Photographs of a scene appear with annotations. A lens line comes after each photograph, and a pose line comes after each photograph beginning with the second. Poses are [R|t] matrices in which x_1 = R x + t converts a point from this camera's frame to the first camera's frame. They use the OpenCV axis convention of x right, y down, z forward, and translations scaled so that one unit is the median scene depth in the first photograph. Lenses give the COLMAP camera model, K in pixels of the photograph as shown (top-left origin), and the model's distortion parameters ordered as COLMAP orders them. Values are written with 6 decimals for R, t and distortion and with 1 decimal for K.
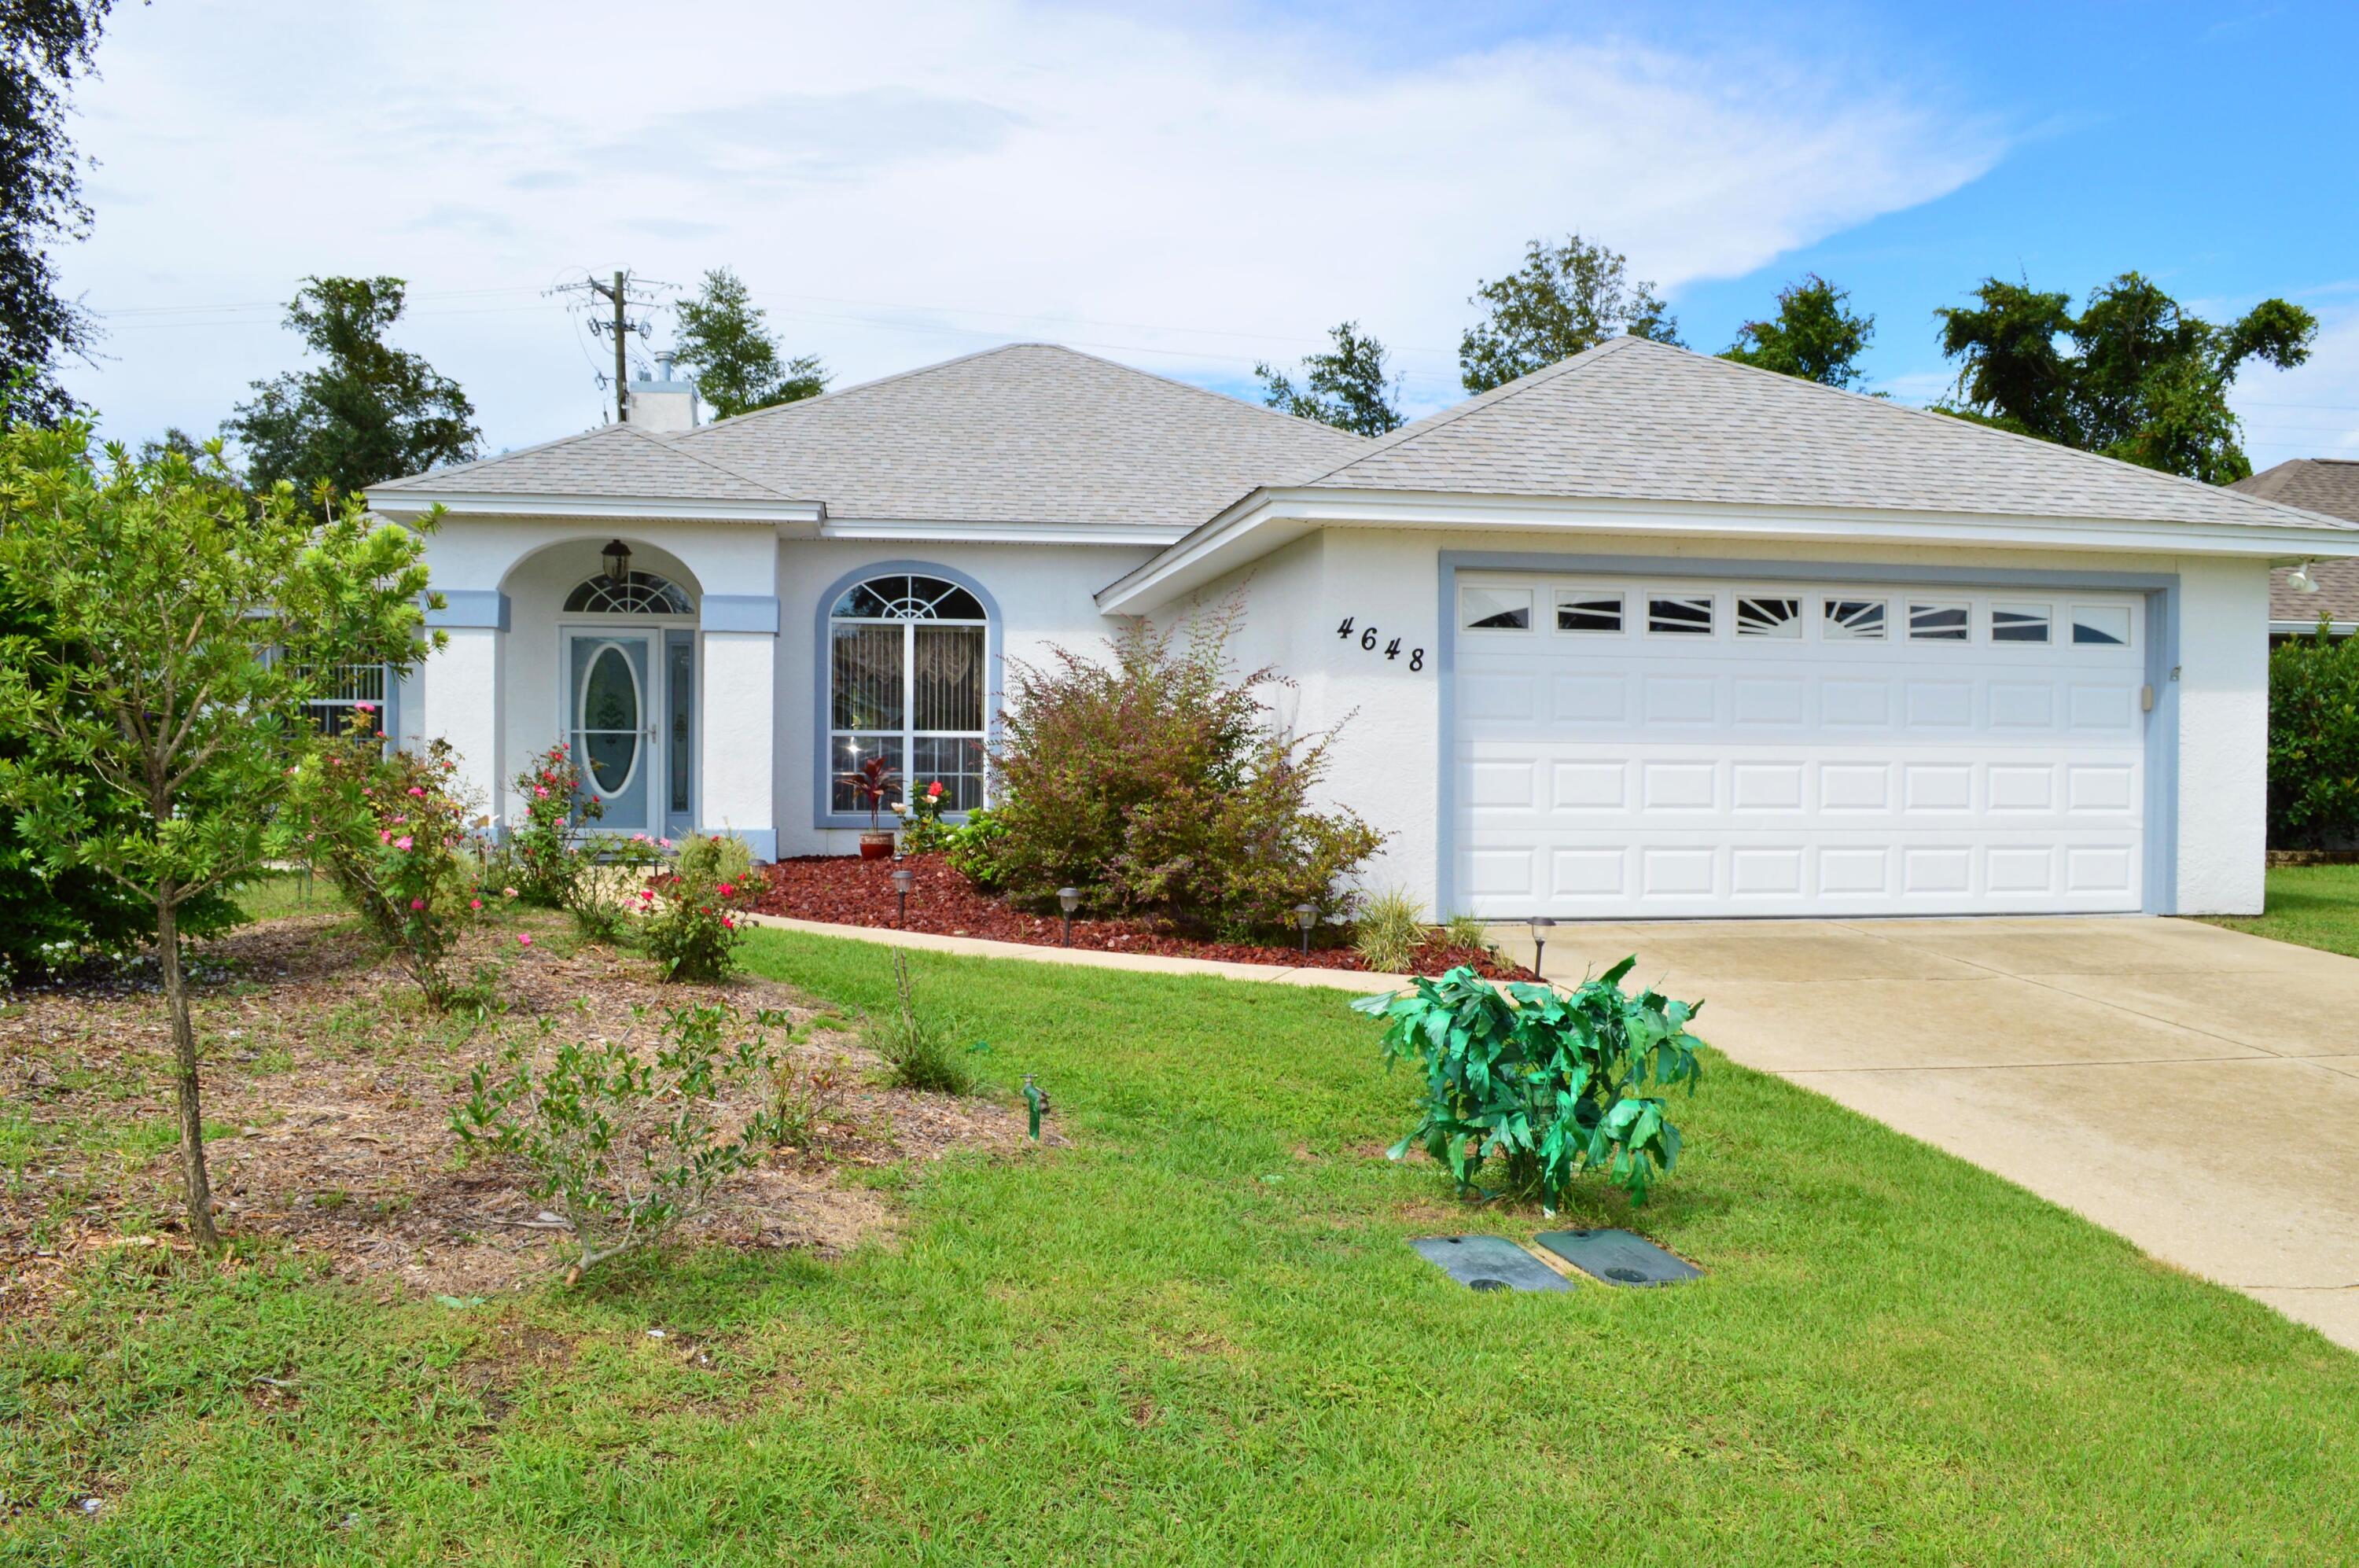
lens RADIAL K [[1892.7, 0, 1181.3], [0, 1892.7, 777.0], [0, 0, 1]] dist [-0.068722, 0.007106]
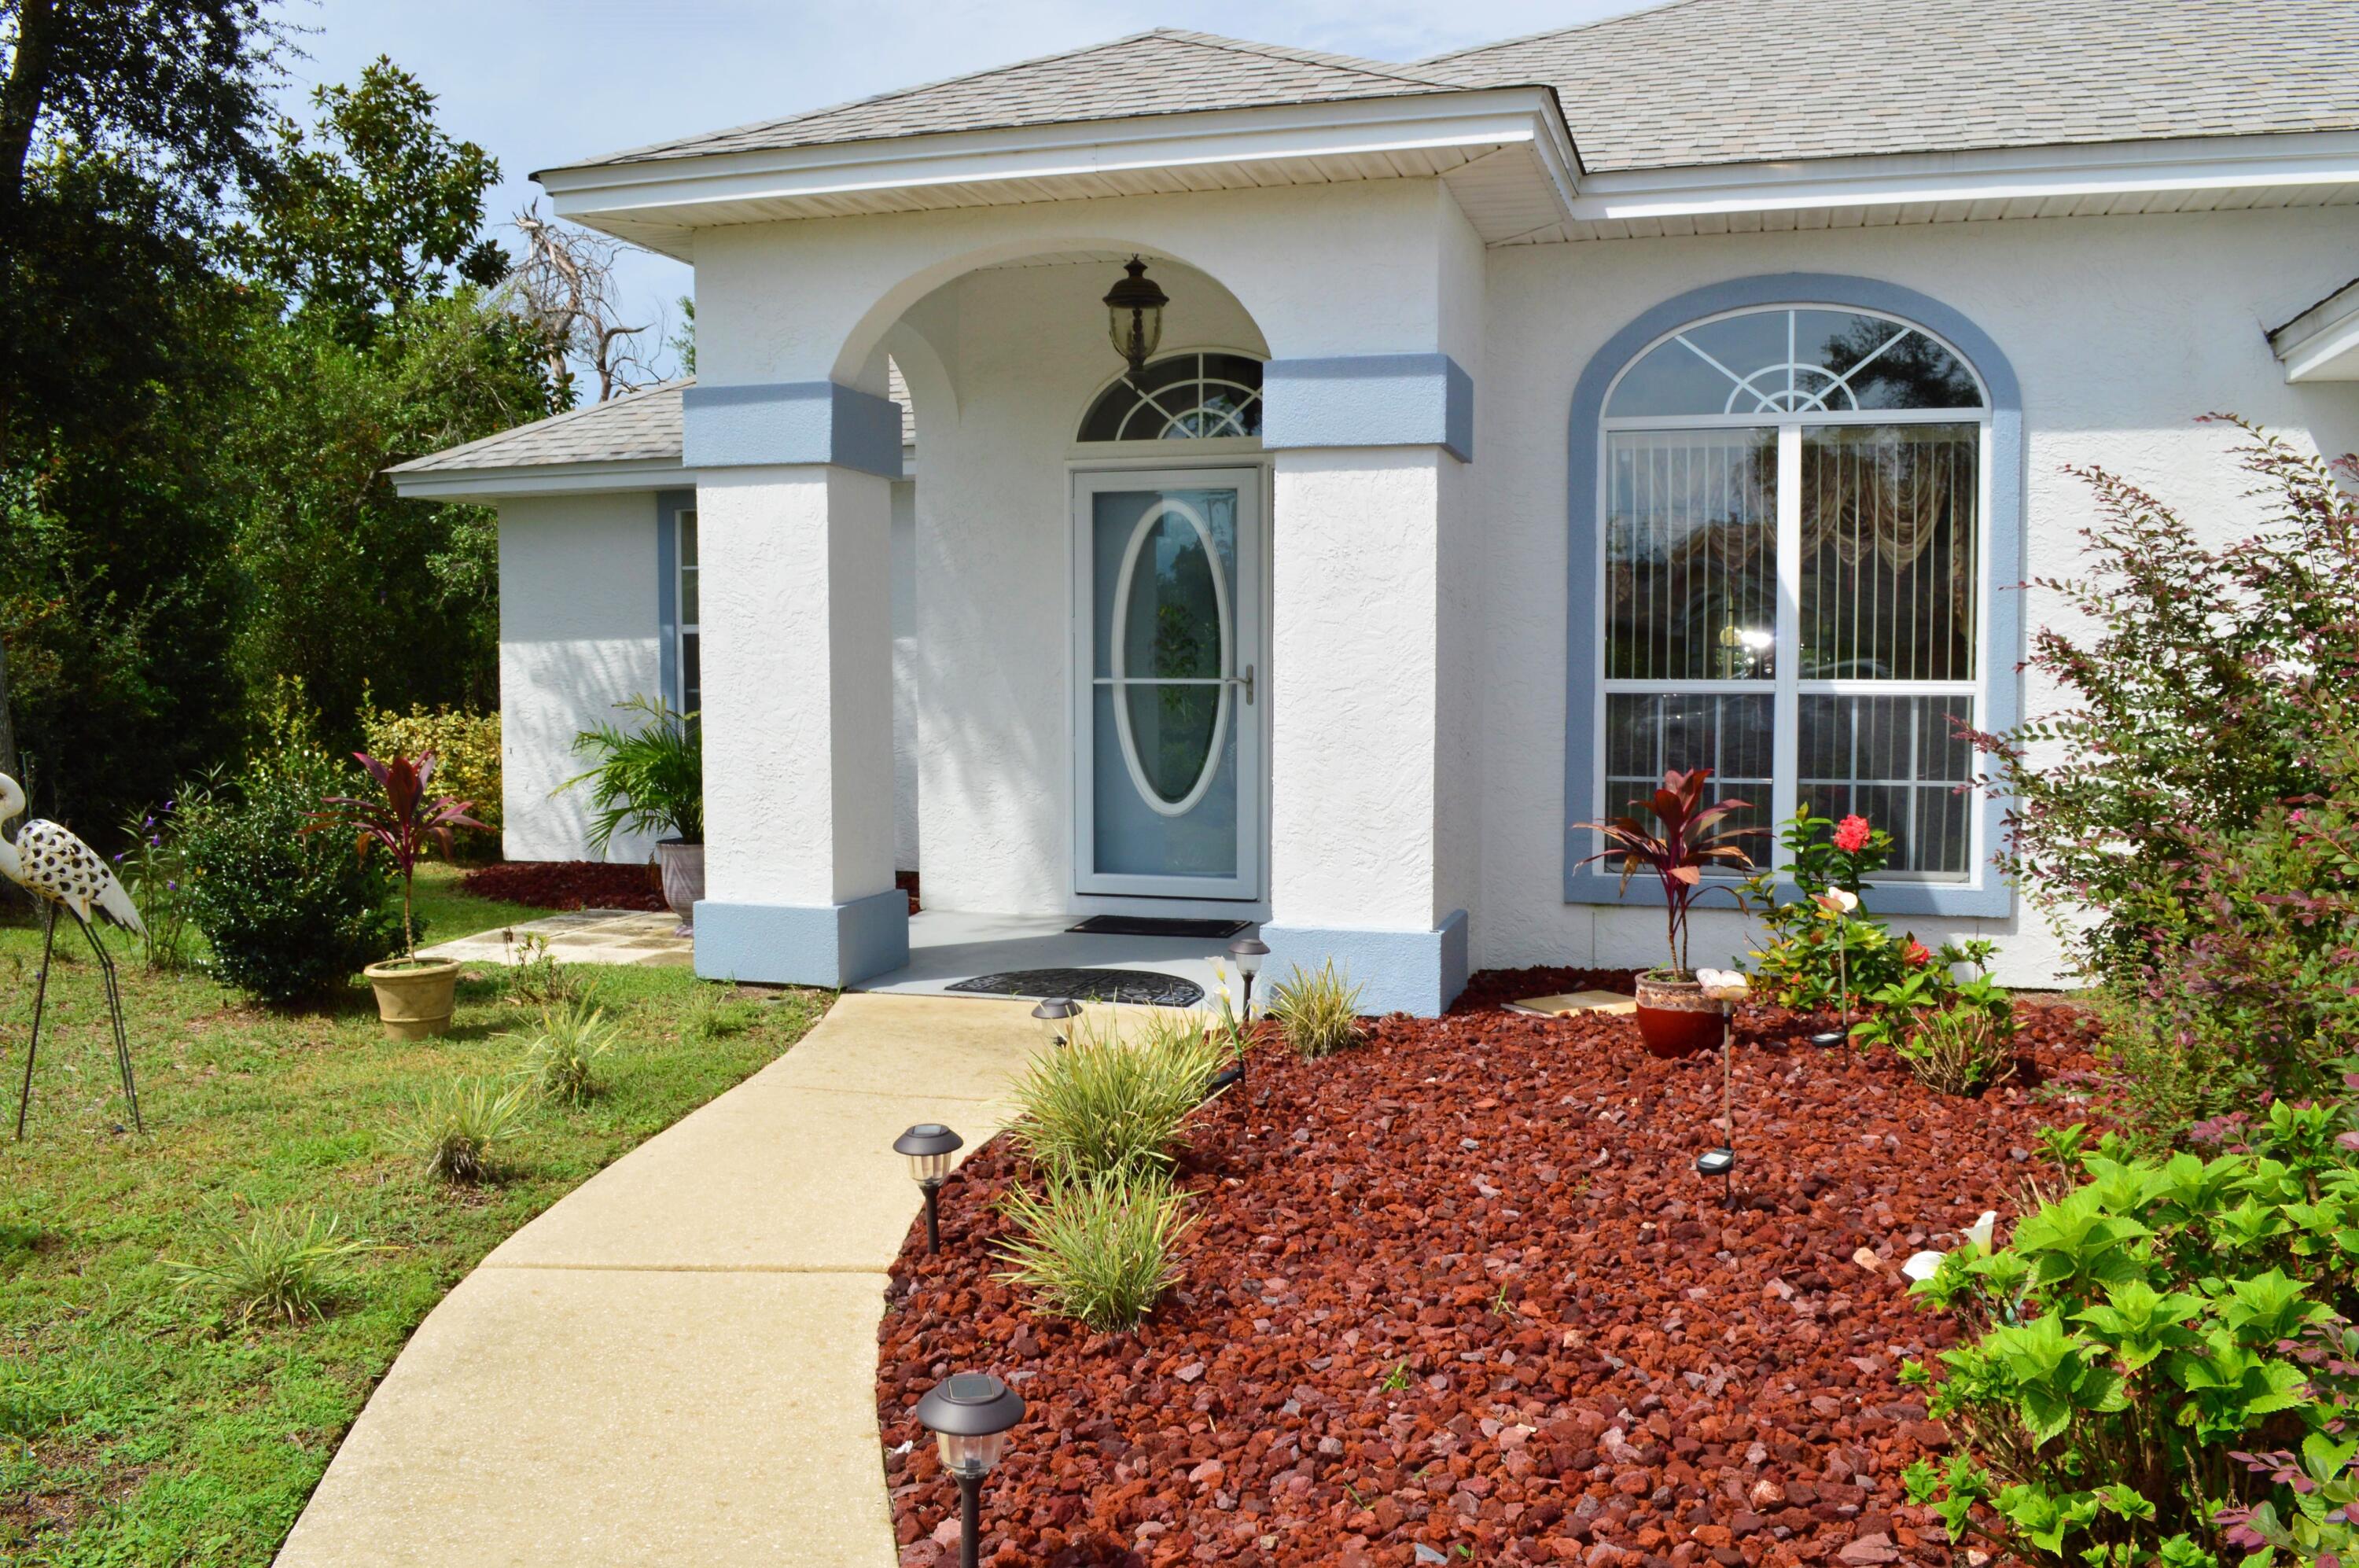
lens RADIAL K [[1892.7, 0, 1190.8], [0, 1892.7, 778.6], [0, 0, 1]] dist [-0.068722, 0.007106]
pose [[0.889138, 0.022342, -0.457094, -0.070366], [-0.001107, 0.998910, 0.046672, -0.022055], [0.457638, -0.040992, 0.888193, 0.565467]]
